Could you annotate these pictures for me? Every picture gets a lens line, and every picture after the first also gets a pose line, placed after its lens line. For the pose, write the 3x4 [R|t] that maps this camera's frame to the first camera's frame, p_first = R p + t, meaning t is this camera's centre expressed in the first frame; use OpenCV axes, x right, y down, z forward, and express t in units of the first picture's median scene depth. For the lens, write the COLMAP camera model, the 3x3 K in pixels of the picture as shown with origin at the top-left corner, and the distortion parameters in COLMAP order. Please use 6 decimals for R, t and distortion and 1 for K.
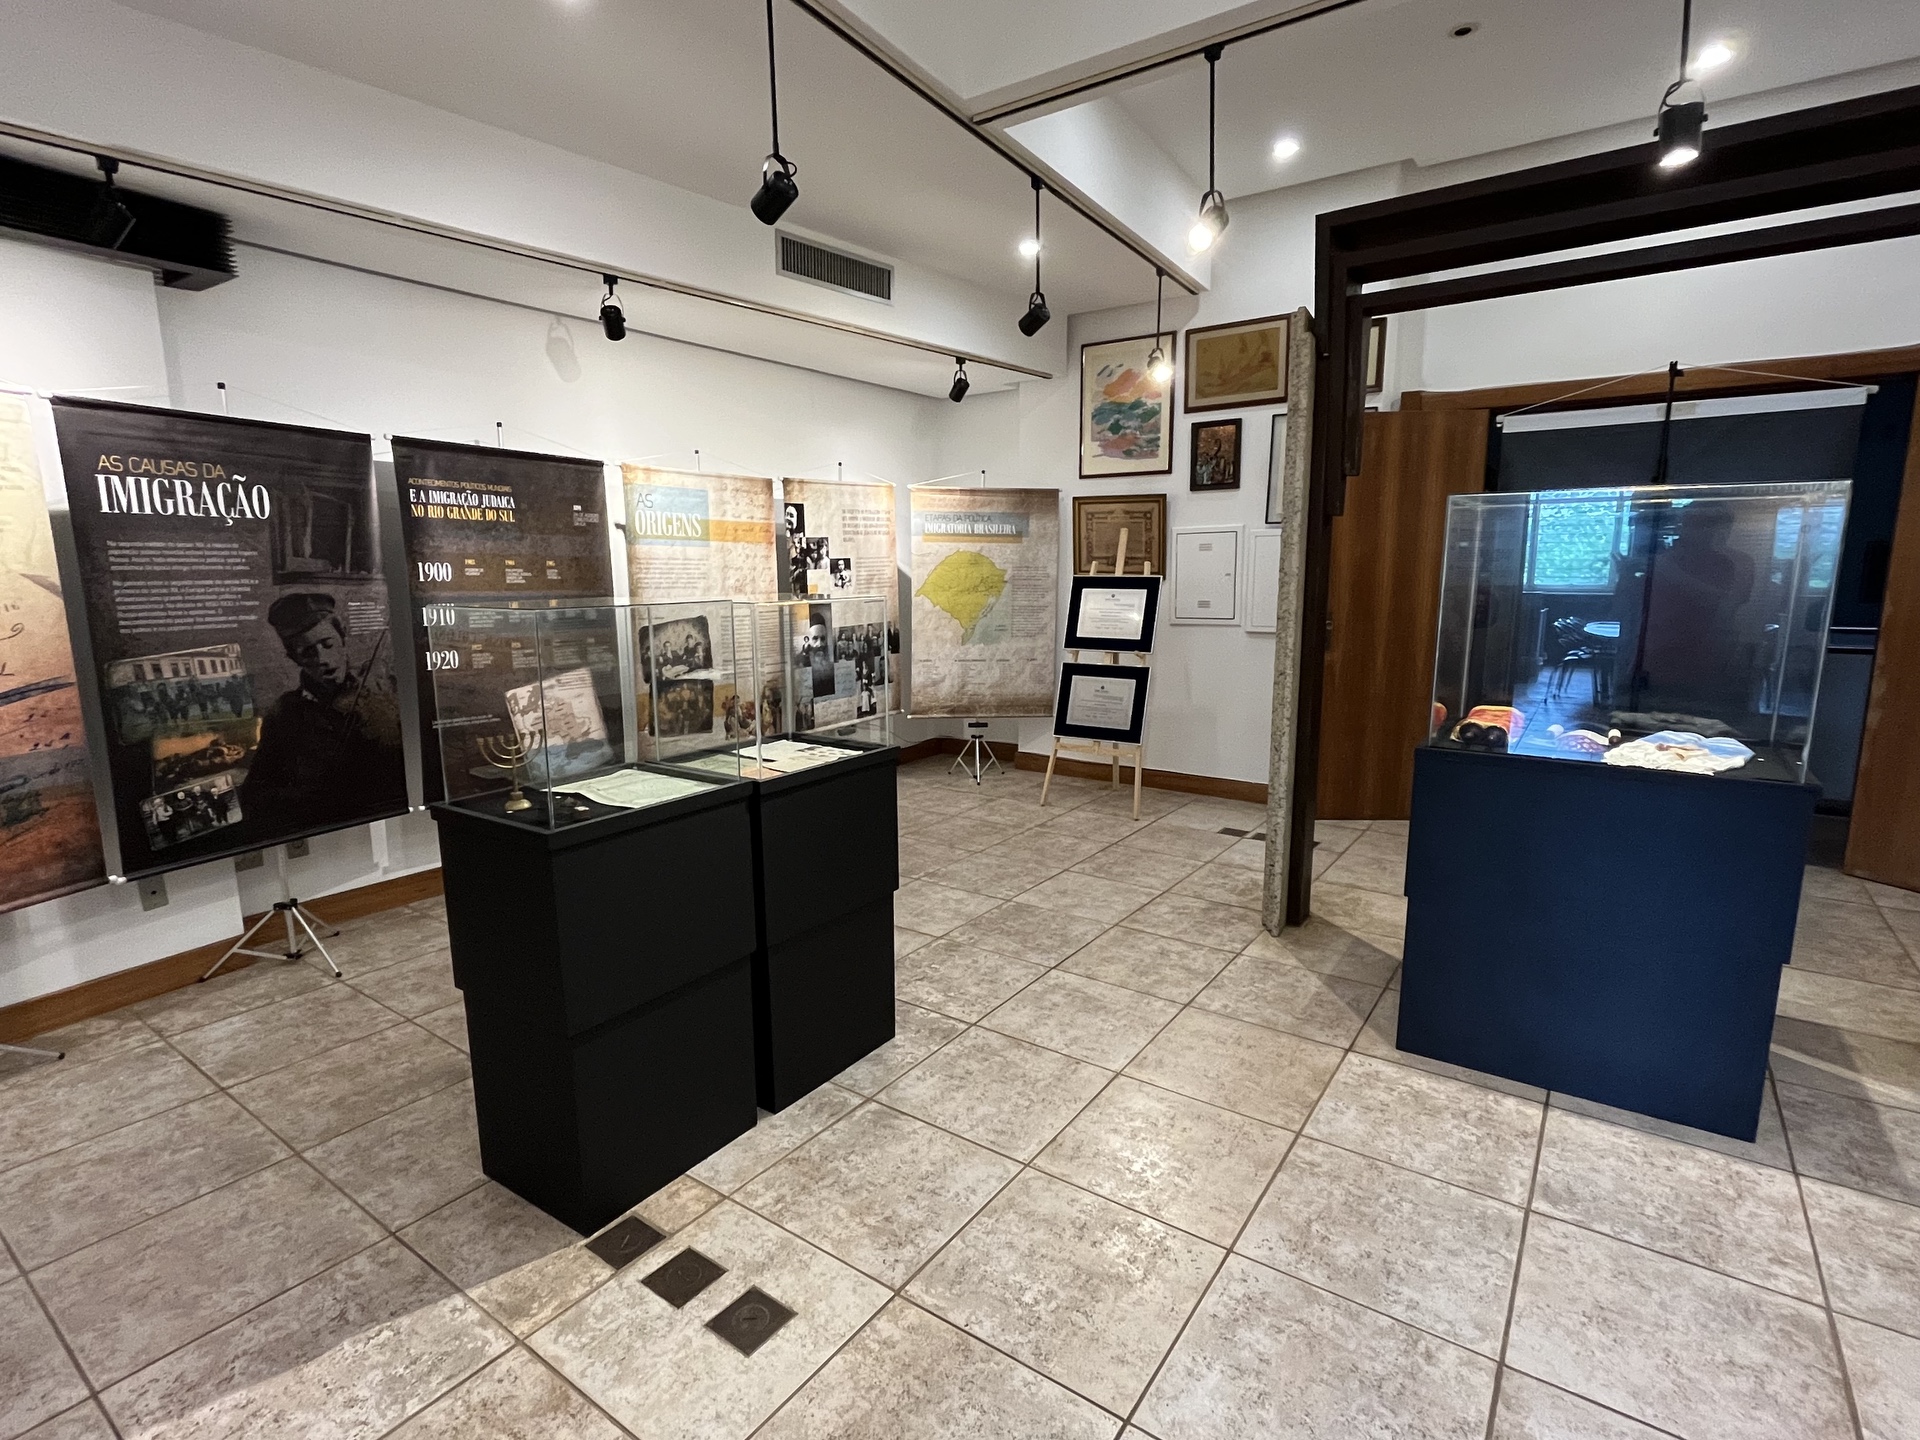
lens RADIAL K [[948.1, 0, 957.9], [0, 948.1, 727.3], [0, 0, 1]] dist [-0.003307, -0.000074]
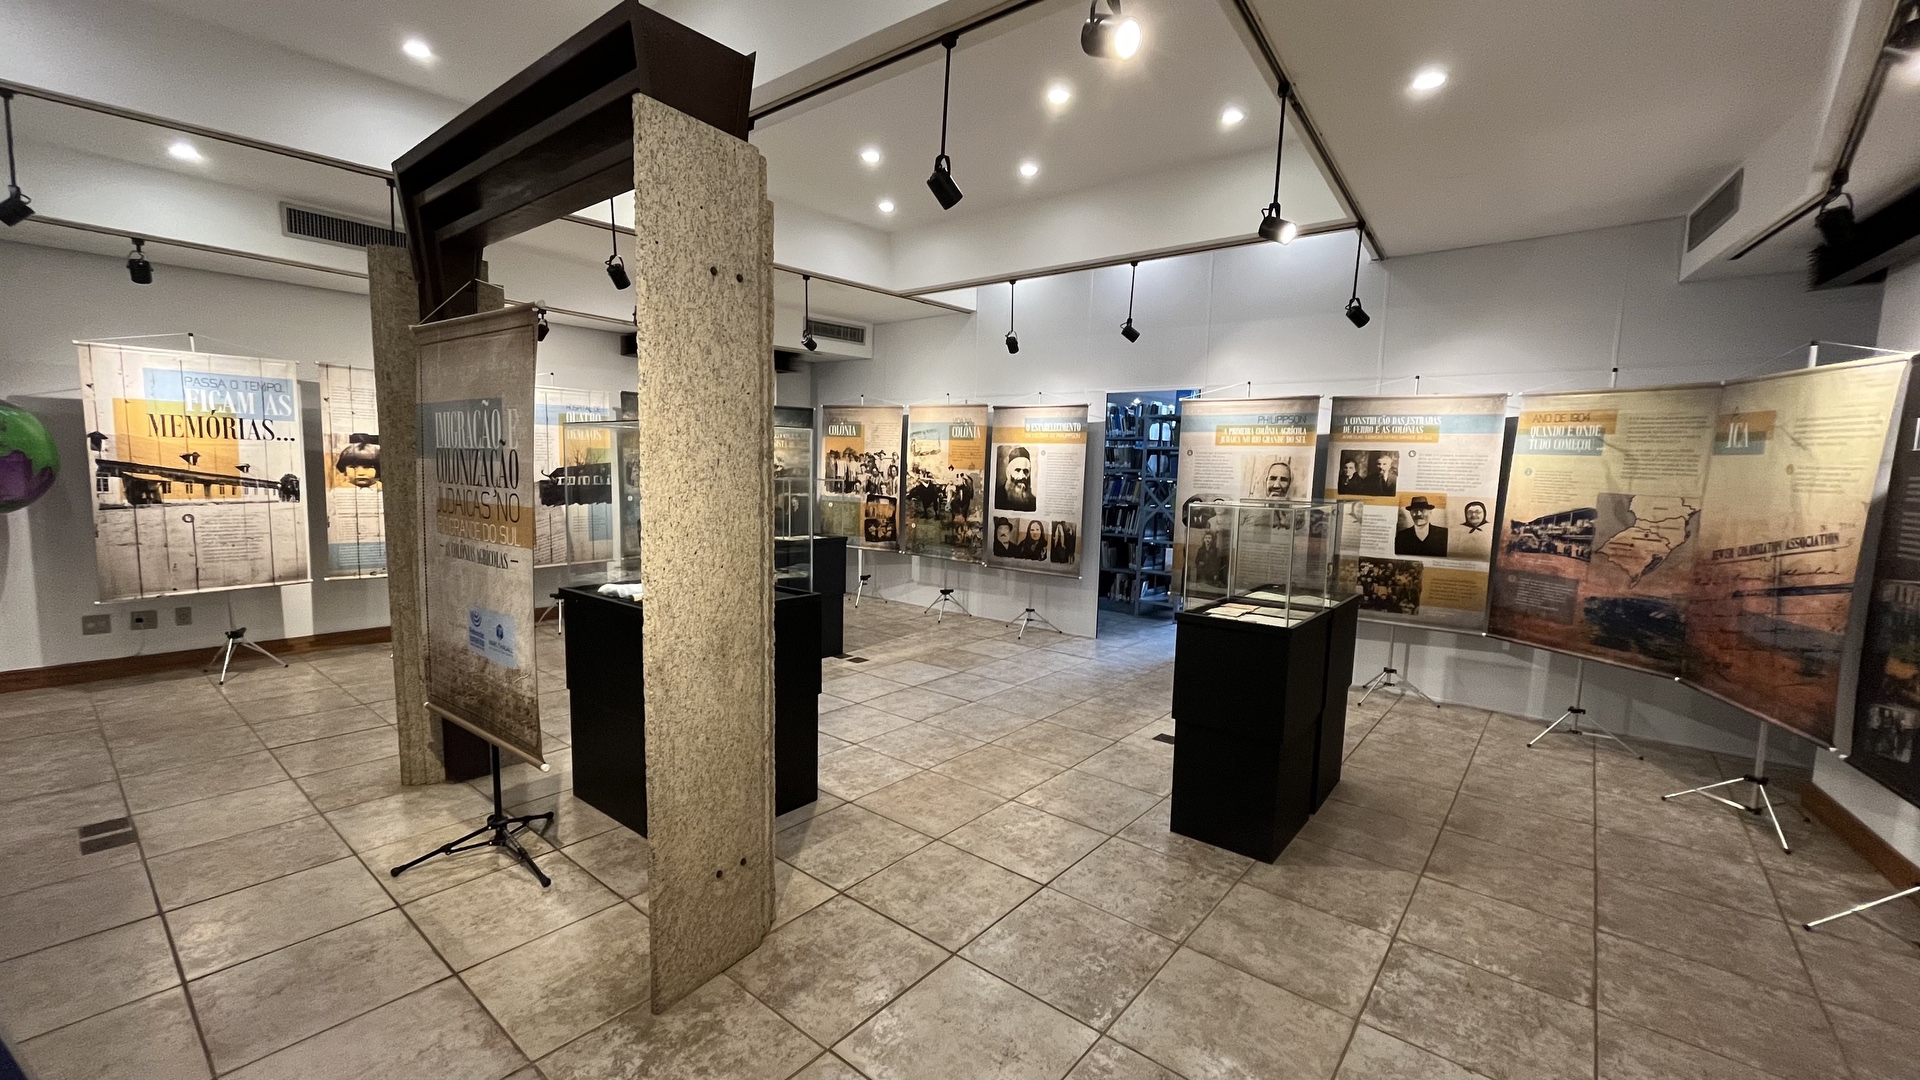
lens RADIAL K [[771.0, 0, 954.5], [0, 771.0, 541.2], [0, 0, 1]] dist [0.001926, 0.000134]
pose [[-0.997193, -0.026264, 0.070123, 0.160115], [-0.006538, 0.963433, 0.267869, -0.333907], [-0.074594, 0.266659, -0.960900, 1.834617]]
